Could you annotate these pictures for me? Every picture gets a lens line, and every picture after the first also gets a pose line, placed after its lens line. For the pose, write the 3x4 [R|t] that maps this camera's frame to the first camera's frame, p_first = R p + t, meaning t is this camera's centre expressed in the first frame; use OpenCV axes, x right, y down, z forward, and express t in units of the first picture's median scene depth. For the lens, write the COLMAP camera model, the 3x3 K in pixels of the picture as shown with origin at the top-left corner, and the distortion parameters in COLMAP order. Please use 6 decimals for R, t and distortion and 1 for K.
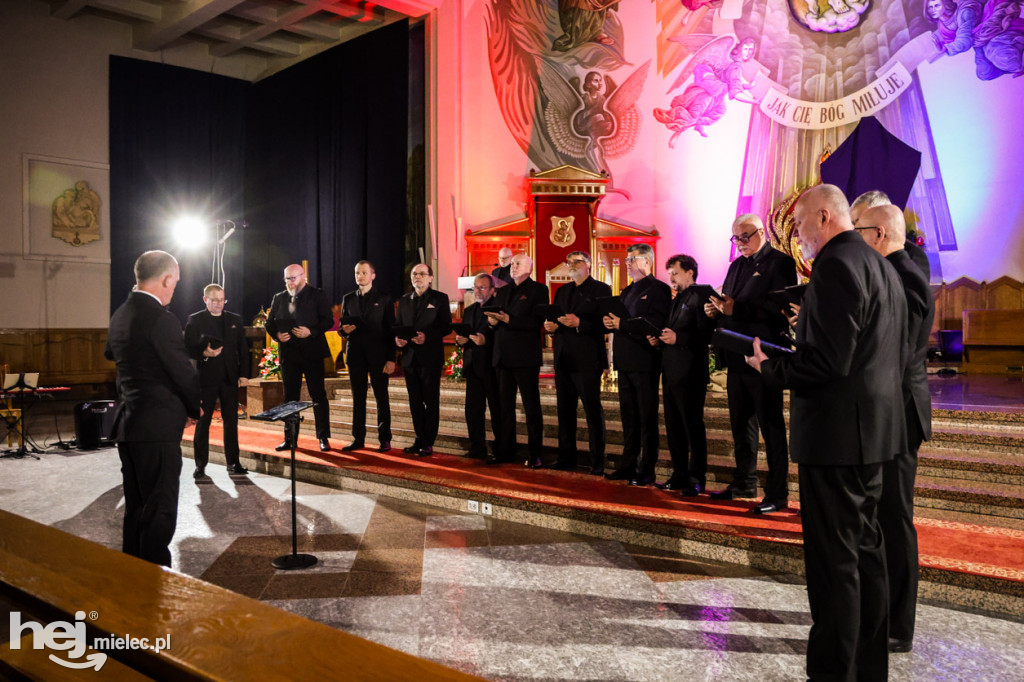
lens RADIAL K [[799.3, 0, 508.7], [0, 799.3, 353.3], [0, 0, 1]] dist [-0.088950, 0.074494]
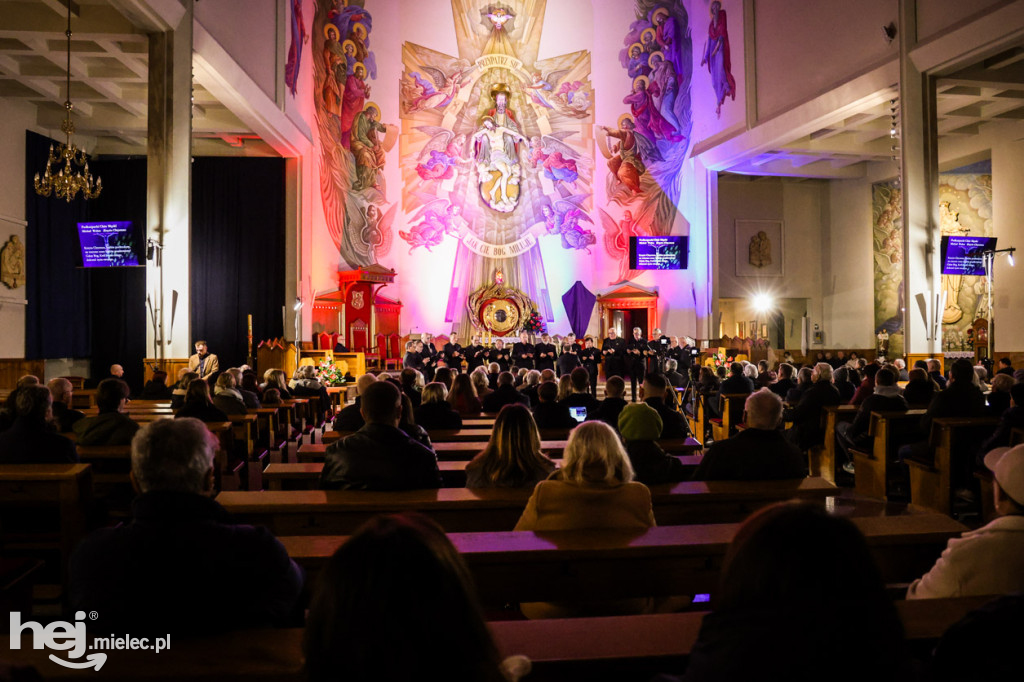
lens RADIAL K [[799.3, 0, 532.3], [0, 799.3, 378.0], [0, 0, 1]] dist [-0.088950, 0.074494]
pose [[0.670898, -0.025408, 0.741114, -0.936329], [0.020132, 0.999669, 0.016047, -0.010322], [-0.741276, 0.004154, 0.671187, -0.385442]]
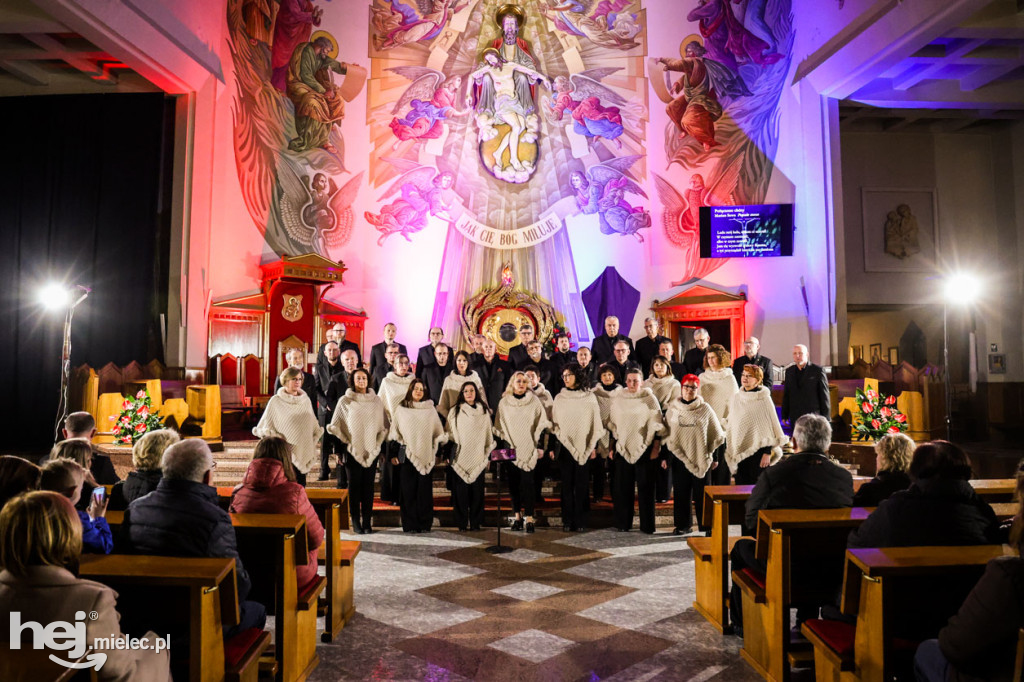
lens RADIAL K [[749.5, 0, 518.0], [0, 749.5, 334.3], [0, 0, 1]] dist [-0.064693, 0.033154]
pose [[0.768557, 0.043494, 0.638301, -0.366630], [0.013534, 0.996358, -0.084187, -0.022779], [-0.639638, 0.073342, 0.765169, -0.011393]]
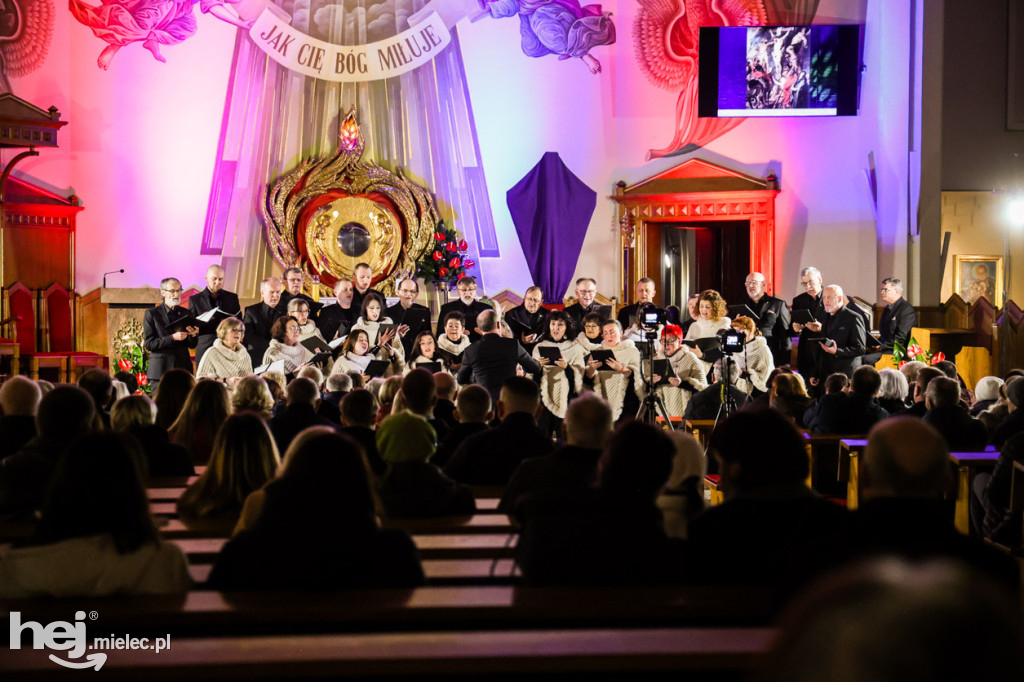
lens RADIAL K [[2782.8, 0, 510.2], [0, 2782.8, 337.7], [0, 0, 1]] dist [0.832835, 0.000000]
pose [[0.669434, 0.000714, 0.742871, -1.292986], [0.013656, 0.999819, -0.013267, -0.007758], [-0.742746, 0.019026, 0.669303, -0.782882]]
